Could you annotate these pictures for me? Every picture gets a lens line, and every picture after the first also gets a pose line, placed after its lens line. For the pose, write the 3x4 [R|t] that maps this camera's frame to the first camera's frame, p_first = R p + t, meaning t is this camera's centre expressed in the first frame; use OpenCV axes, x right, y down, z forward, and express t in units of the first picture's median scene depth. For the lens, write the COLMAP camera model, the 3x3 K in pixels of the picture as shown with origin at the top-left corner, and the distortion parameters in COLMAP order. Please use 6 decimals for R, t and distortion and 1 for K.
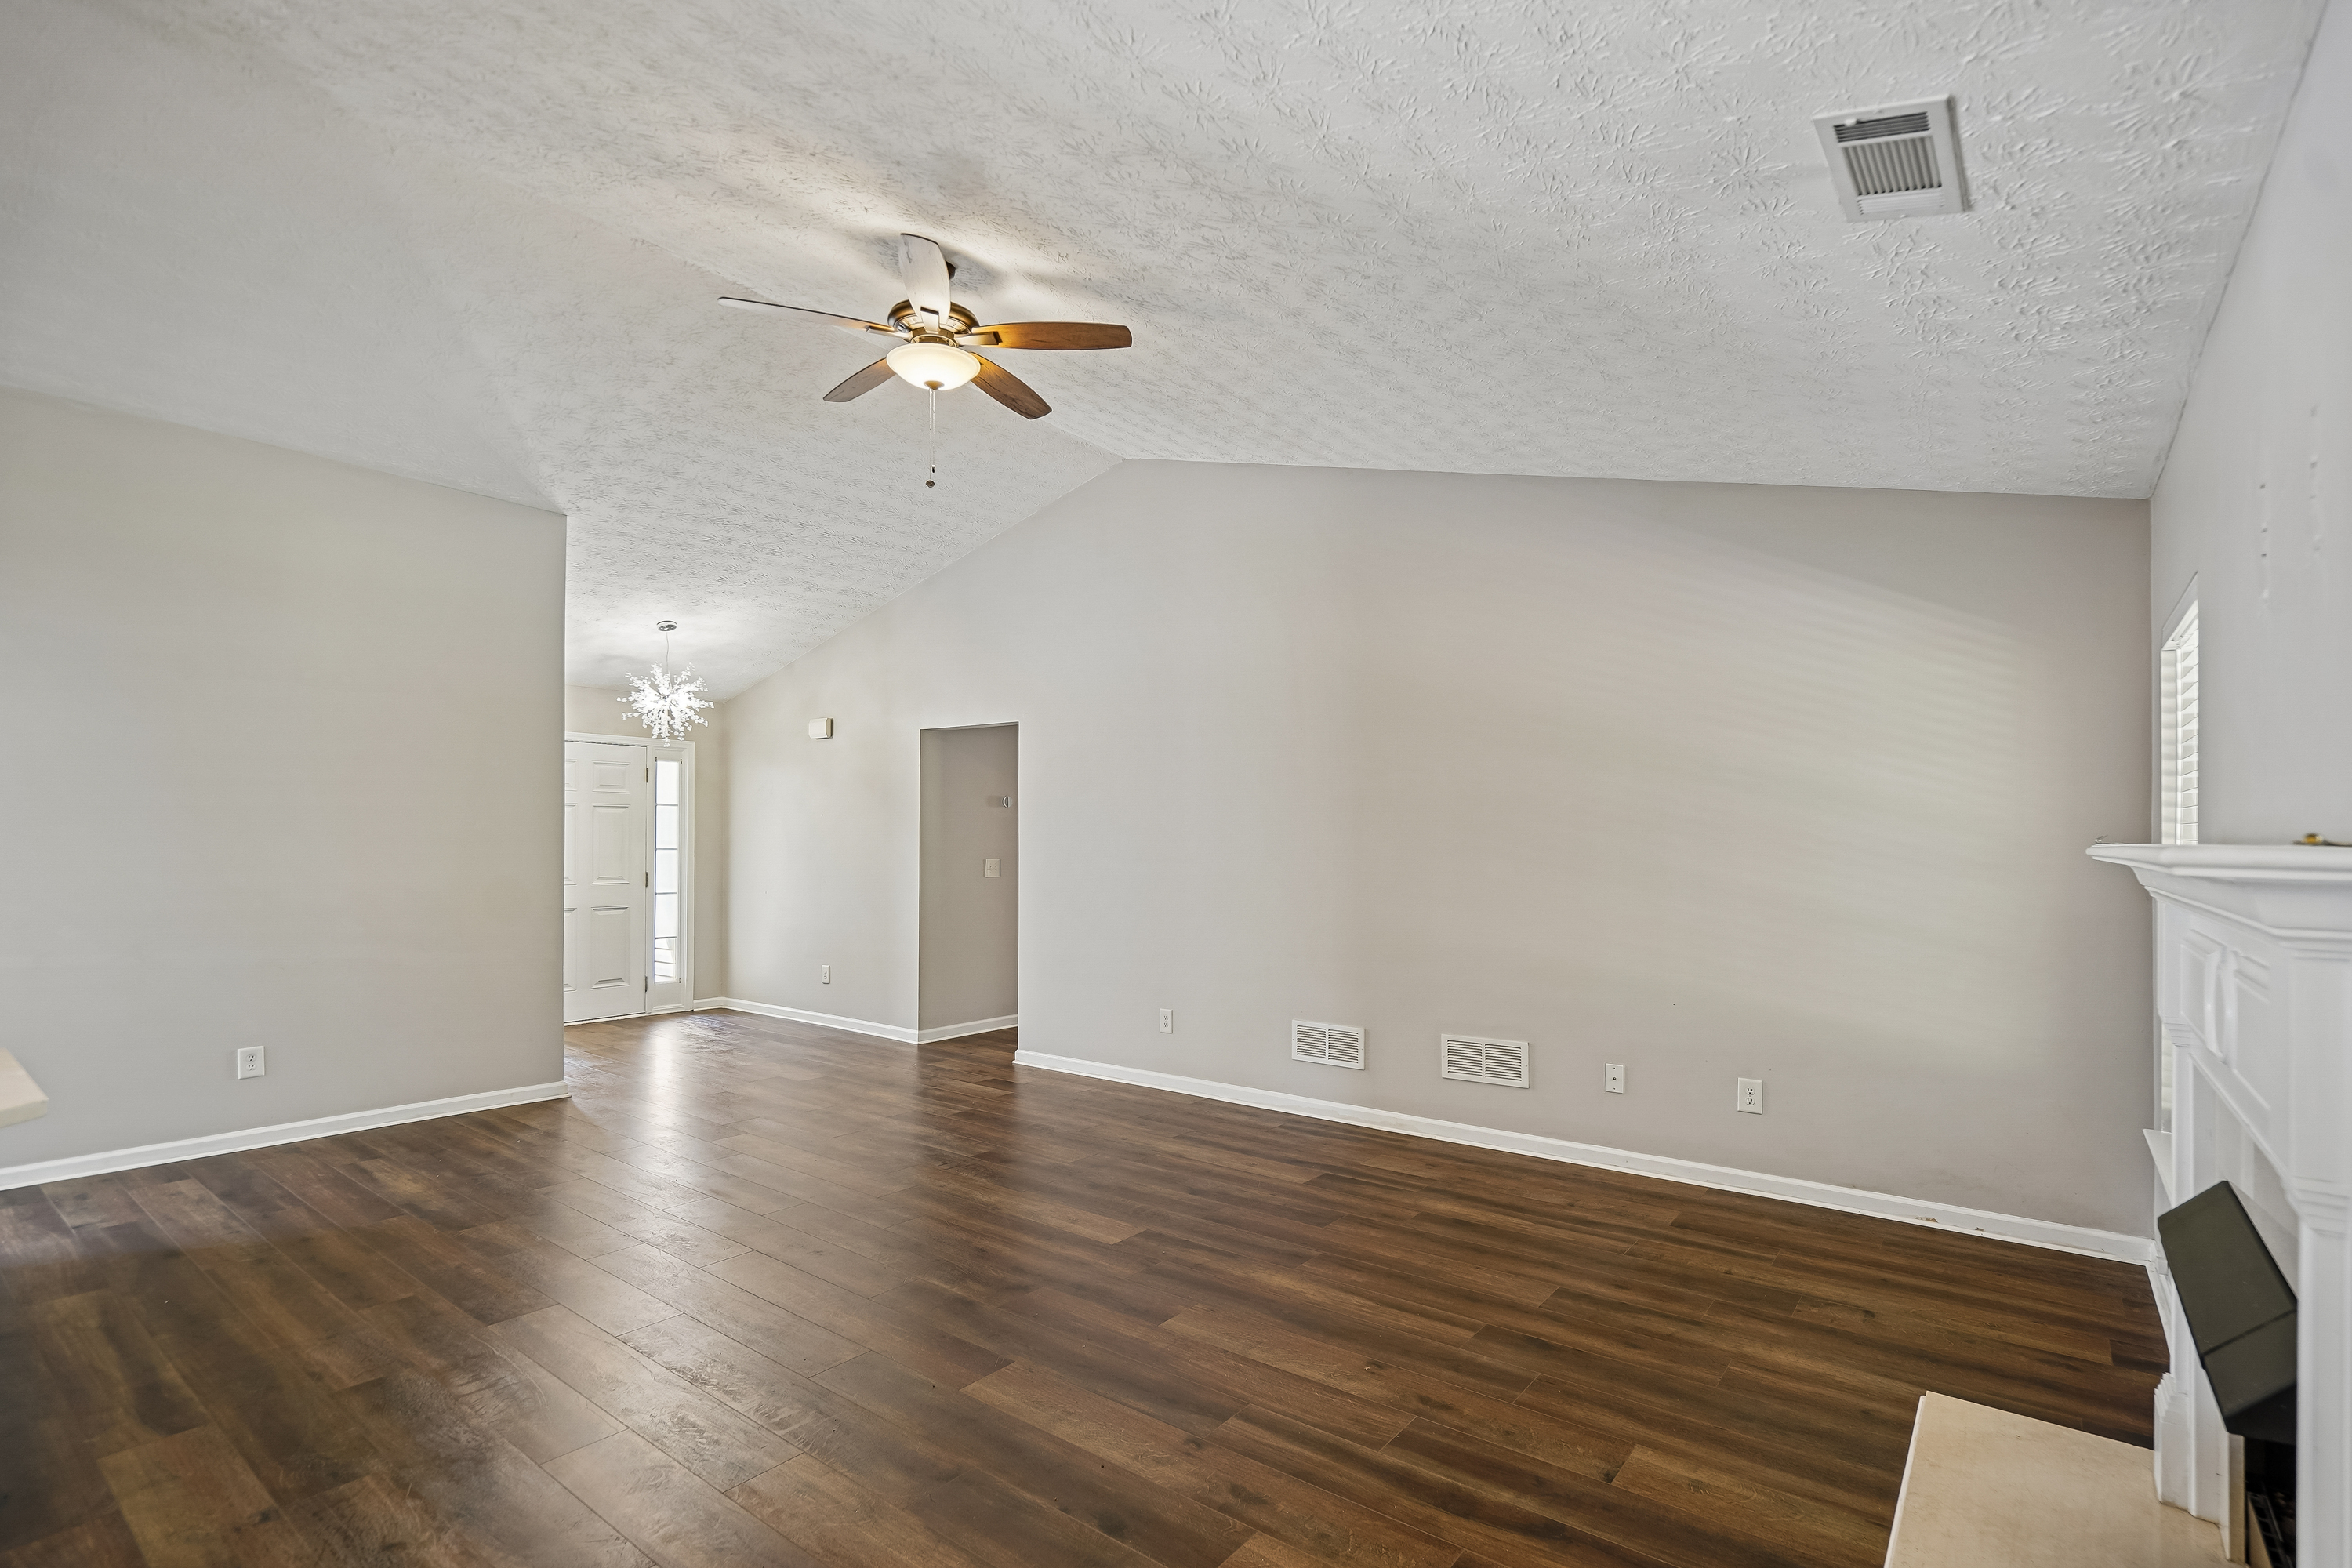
lens RADIAL K [[1095.7, 0, 1170.5], [0, 1095.7, 840.3], [0, 0, 1]] dist [0.000734, 0.000729]
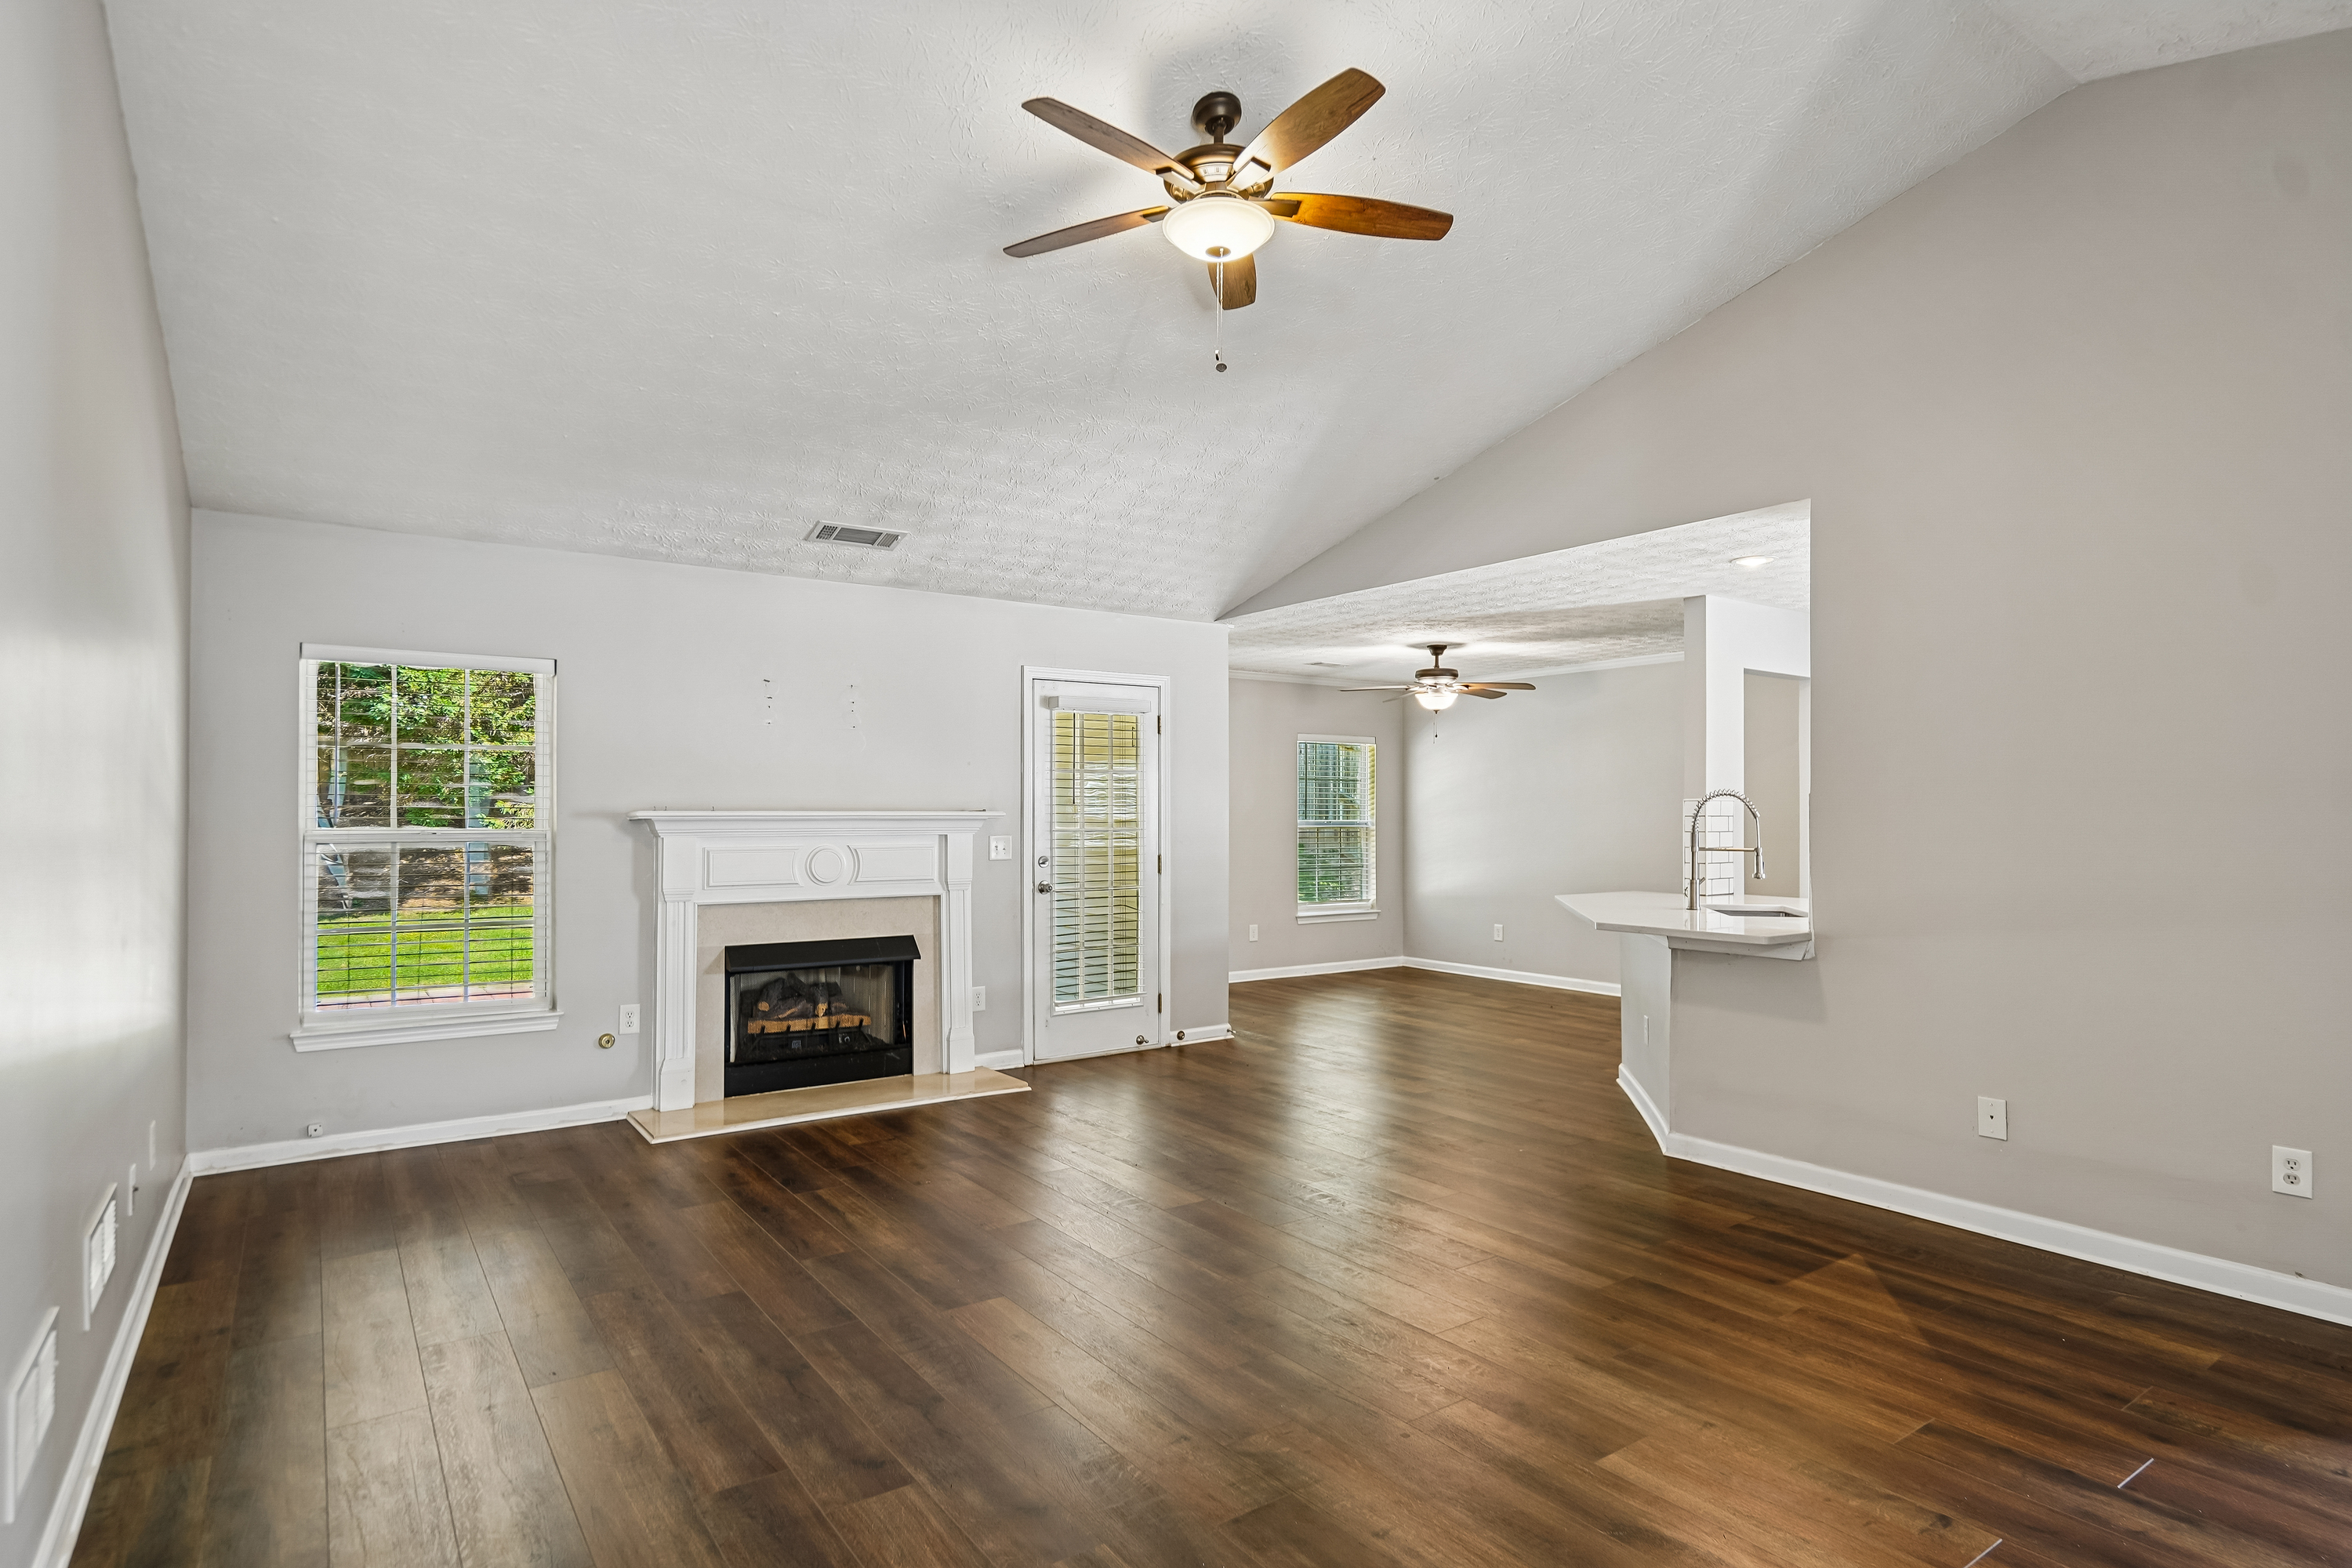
lens RADIAL K [[1228.7, 0, 1171.7], [0, 1228.7, 804.0], [0, 0, 1]] dist [0.001540, -0.000123]
pose [[-0.958405, -0.003153, 0.285395, -0.328764], [-0.005806, 0.999947, -0.008451, 0.002122], [-0.285354, -0.009757, -0.958373, 1.393308]]
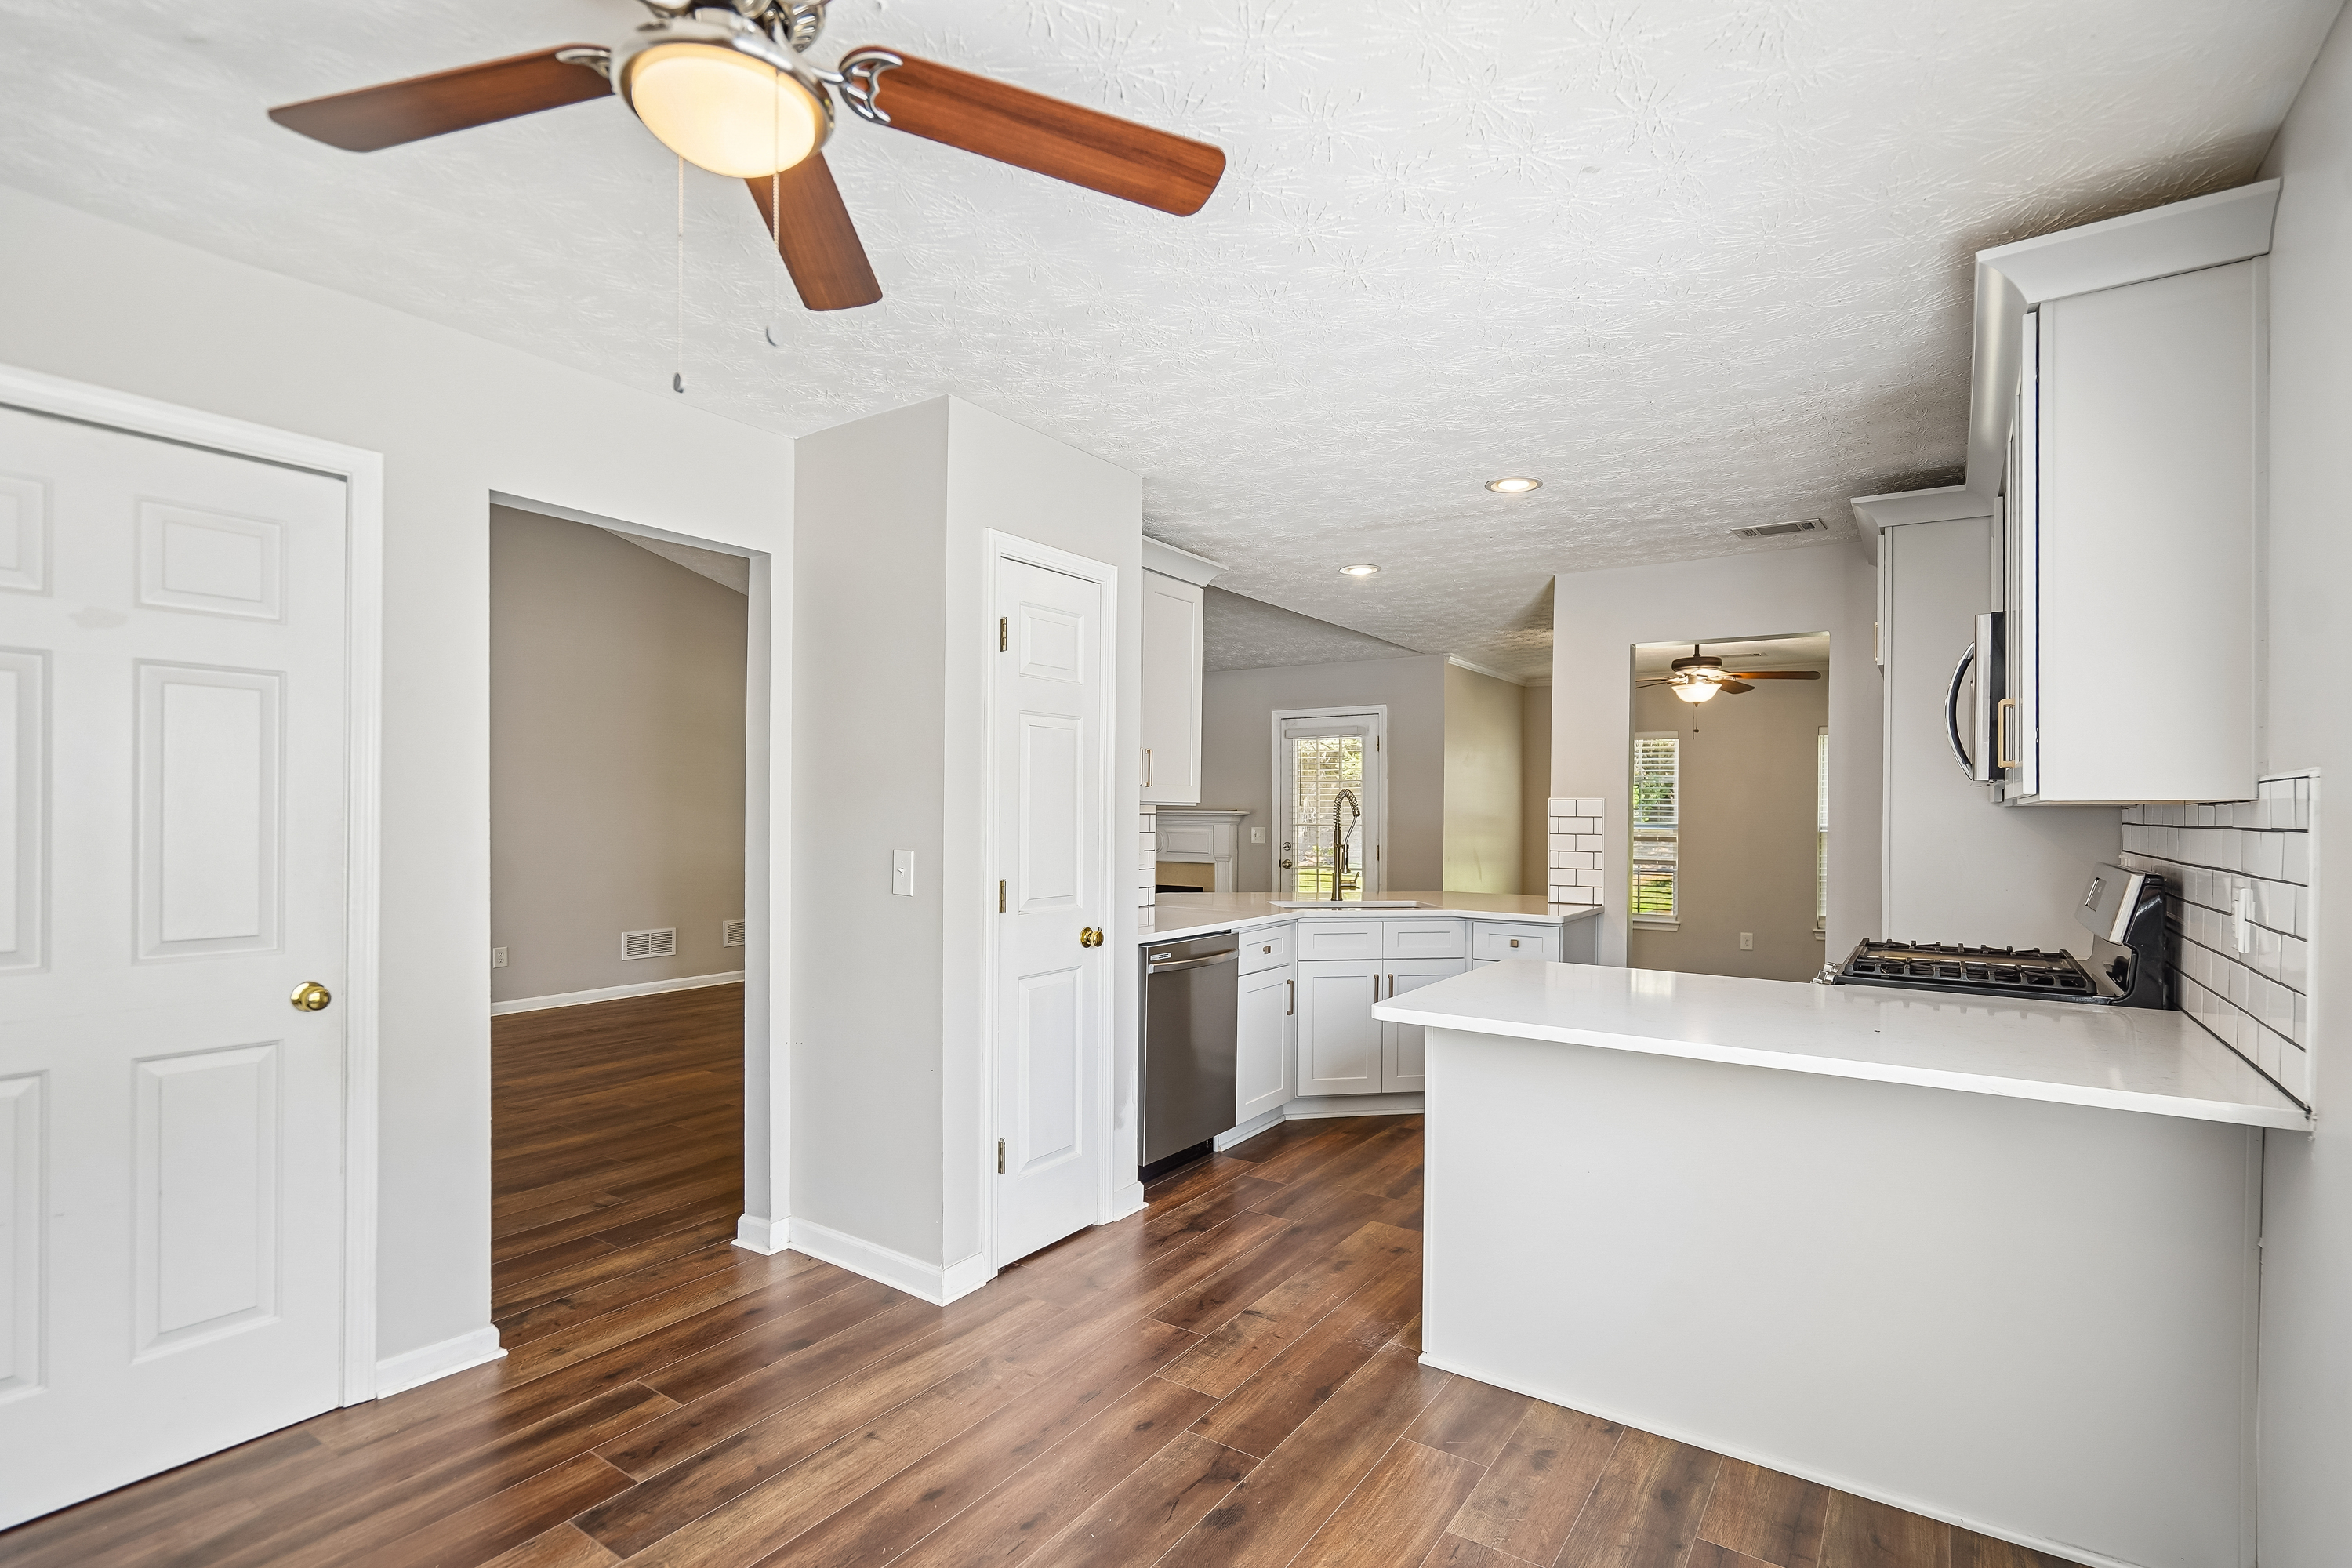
lens RADIAL K [[1117.5, 0, 1180.3], [0, 1117.5, 815.9], [0, 0, 1]] dist [-0.002169, 0.000388]
pose [[-0.067978, -0.008187, 0.997653, -1.547098], [-0.008903, 0.999931, 0.007599, -0.004504], [-0.997647, -0.008366, -0.068046, 0.429460]]
